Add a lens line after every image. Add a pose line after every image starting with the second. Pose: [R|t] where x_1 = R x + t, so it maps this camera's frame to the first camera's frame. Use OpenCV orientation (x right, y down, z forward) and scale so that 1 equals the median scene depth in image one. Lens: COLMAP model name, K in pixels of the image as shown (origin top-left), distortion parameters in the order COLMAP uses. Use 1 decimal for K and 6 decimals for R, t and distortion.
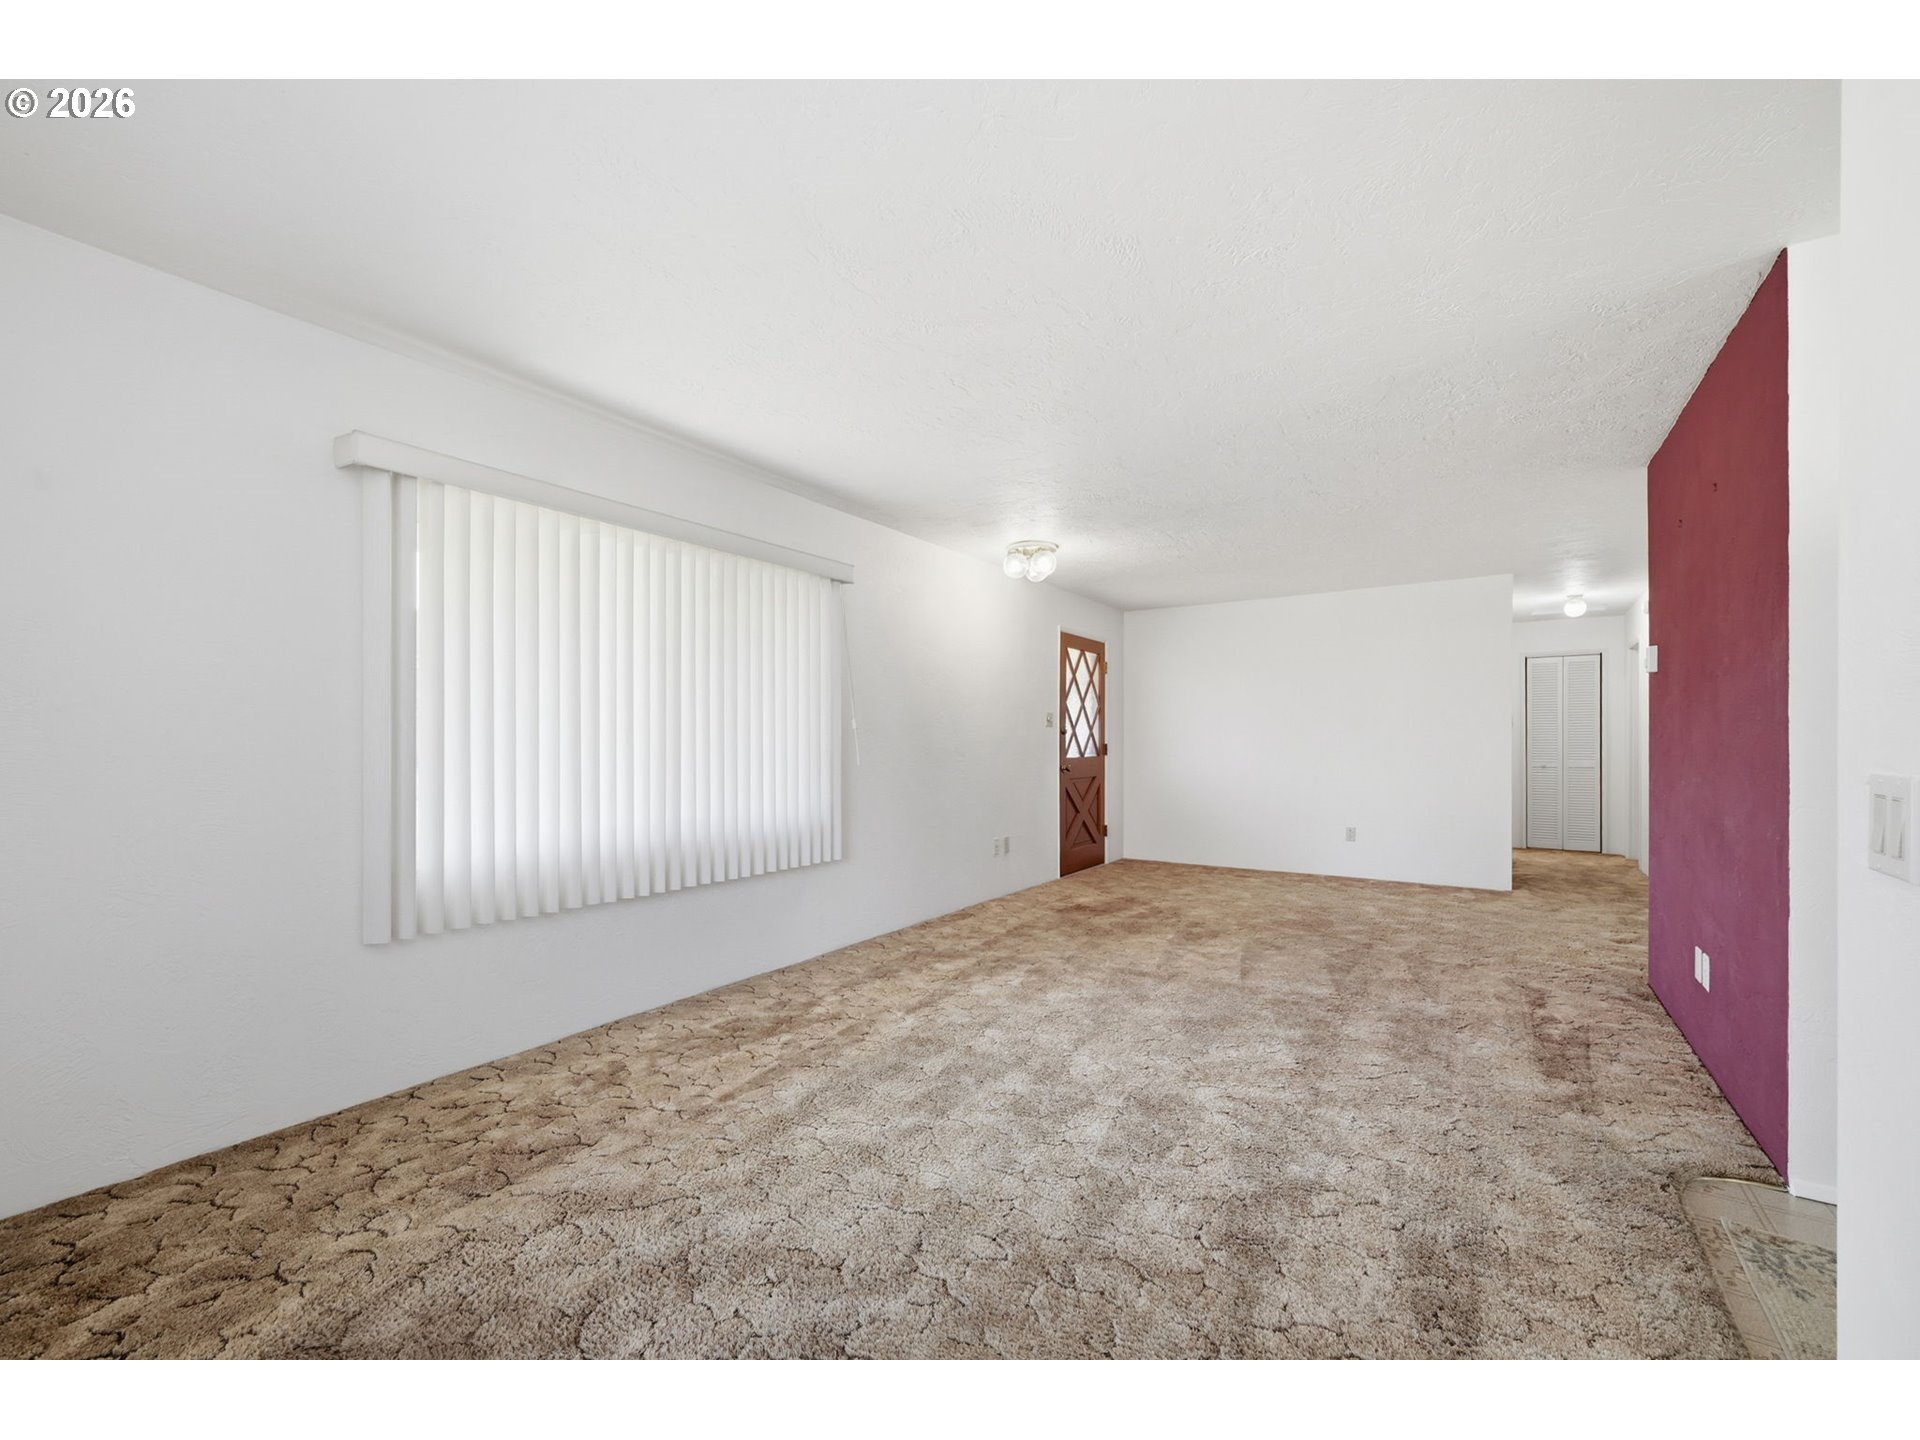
lens RADIAL K [[779.4, 0, 958.9], [0, 779.4, 735.9], [0, 0, 1]] dist [-0.000871, -0.000254]
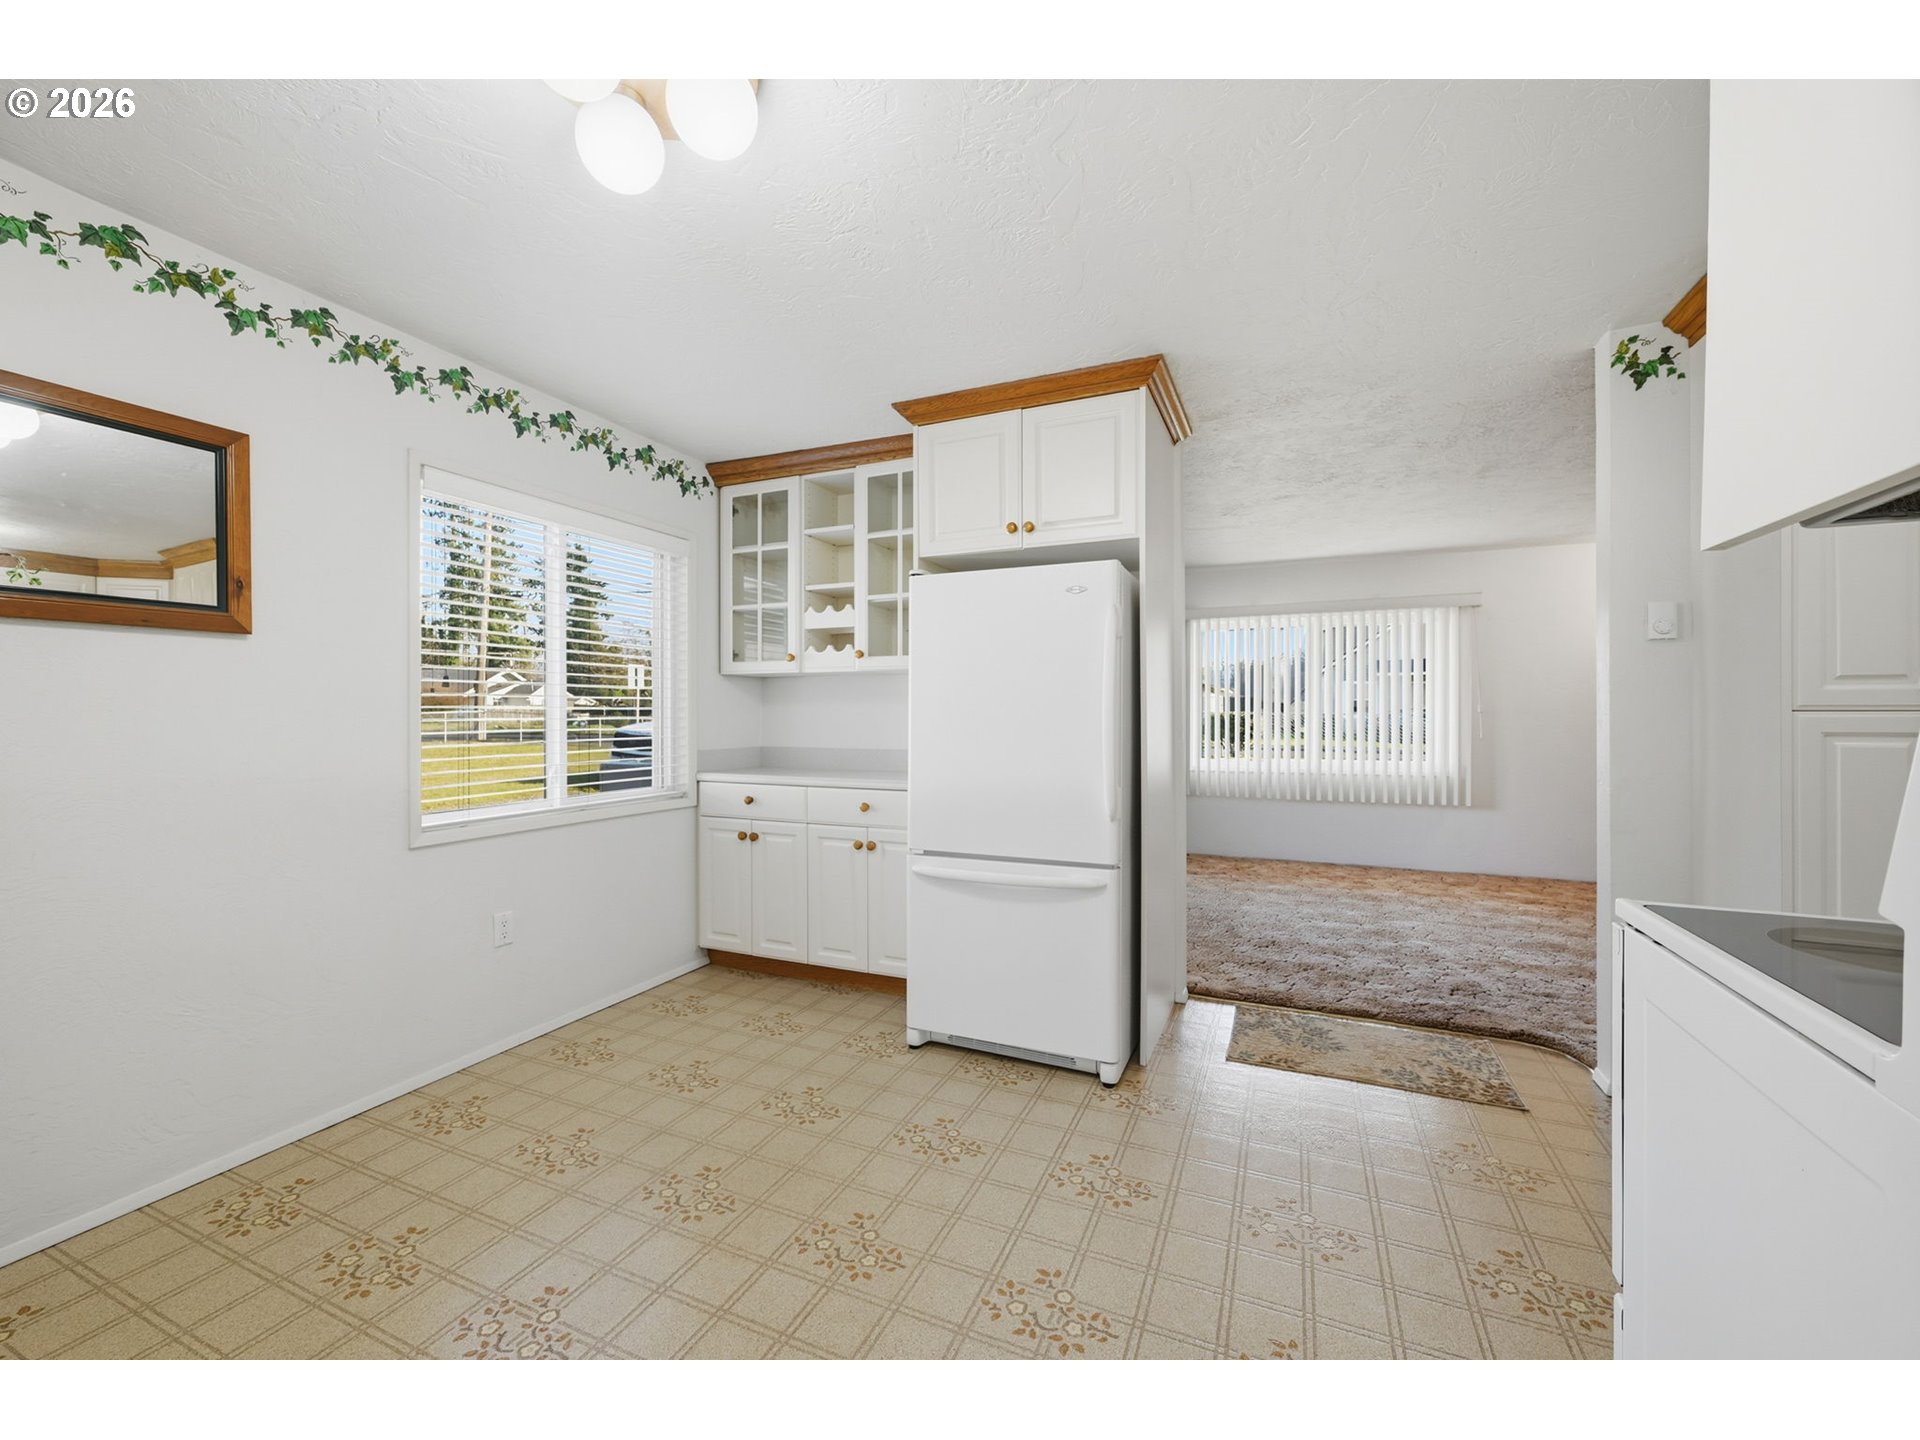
lens RADIAL K [[779.4, 0, 949.1], [0, 779.4, 713.2], [0, 0, 1]] dist [-0.000871, -0.000254]
pose [[0.165386, -0.002737, -0.986225, 2.129016], [0.005855, 0.999981, -0.001794, -0.024978], [0.986212, -0.005478, 0.165399, -0.275392]]
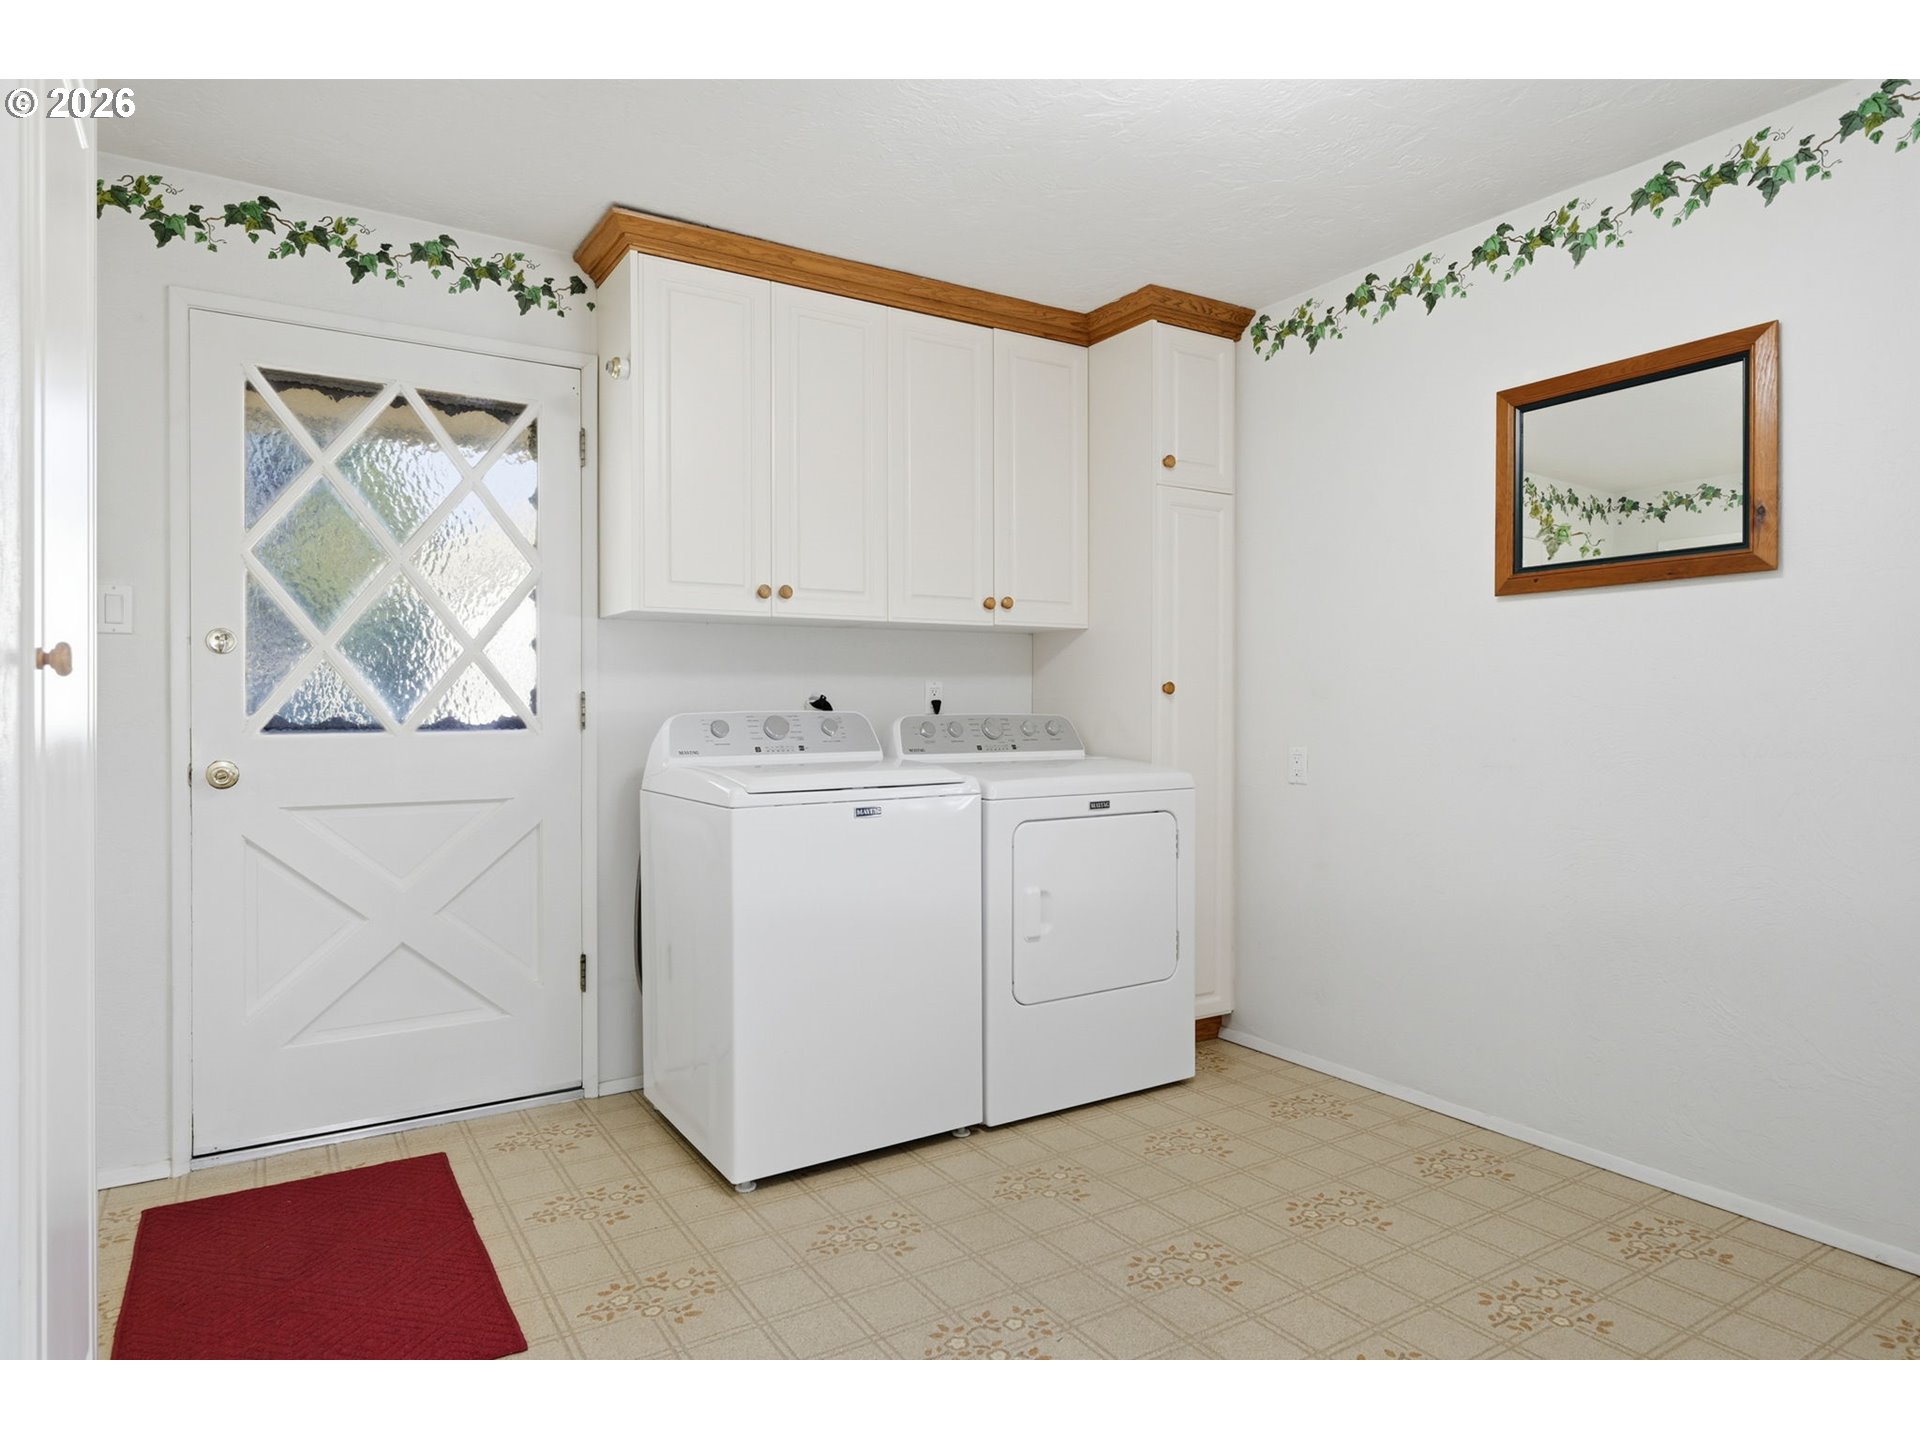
lens RADIAL K [[1100.2, 0, 963.0], [0, 1100.2, 714.0], [0, 0, 1]] dist [-0.007451, 0.001243]
pose [[-0.912063, -0.006439, 0.409999, 1.233608], [-0.006176, 0.999979, 0.001965, 0.021241], [-0.410003, -0.000740, -0.912084, 0.419305]]
